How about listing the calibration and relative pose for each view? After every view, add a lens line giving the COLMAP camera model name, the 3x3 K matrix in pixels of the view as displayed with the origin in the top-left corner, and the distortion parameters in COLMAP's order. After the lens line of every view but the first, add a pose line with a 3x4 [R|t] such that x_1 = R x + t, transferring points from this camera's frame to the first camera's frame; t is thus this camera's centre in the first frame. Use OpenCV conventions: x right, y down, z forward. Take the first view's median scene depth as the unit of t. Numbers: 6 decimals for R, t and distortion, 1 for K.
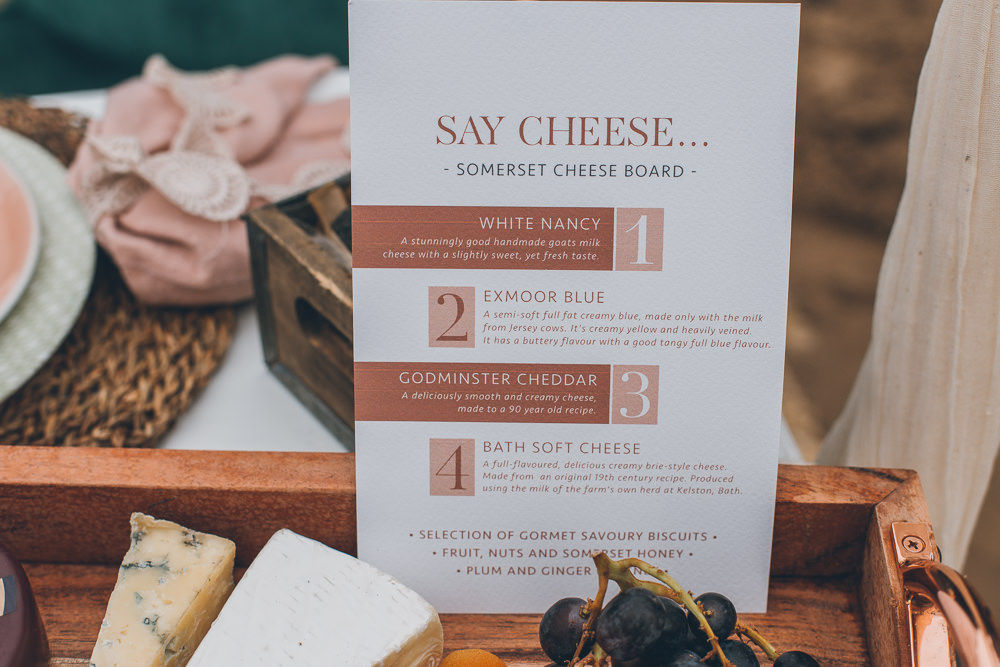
lens RADIAL K [[1469.2, 0, 498.3], [0, 1469.2, 329.1], [0, 0, 1]] dist [-0.035917, 0.000000]
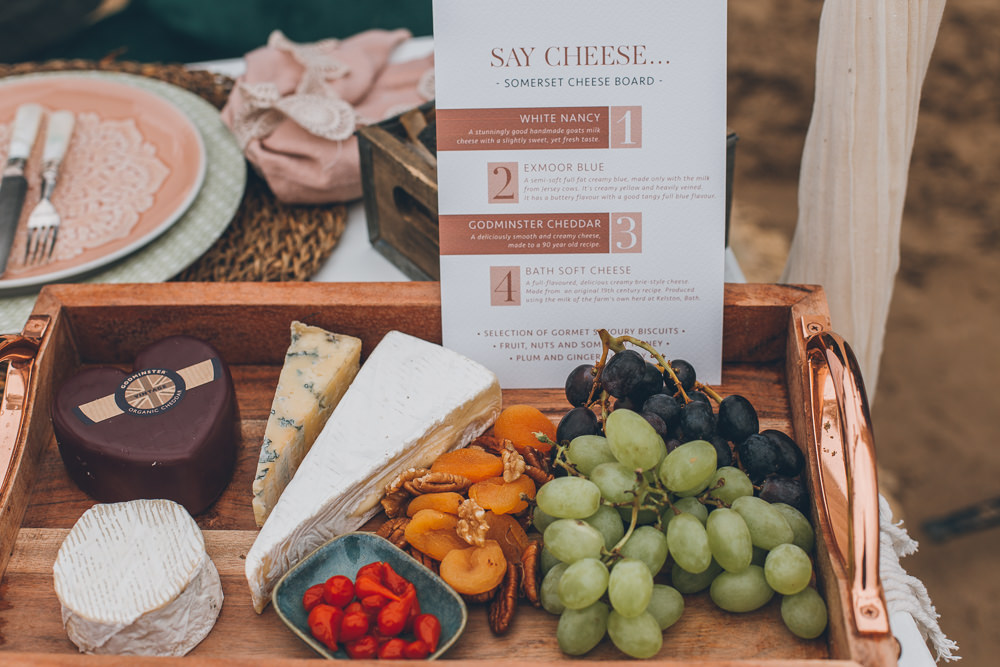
lens RADIAL K [[1469.2, 0, 502.2], [0, 1469.2, 338.6], [0, 0, 1]] dist [-0.035917, 0.000000]
pose [[0.999318, -0.019980, -0.031064, 0.010619], [0.019995, 0.999800, 0.000164, 0.145923], [0.031055, -0.000785, 0.999517, -0.487785]]
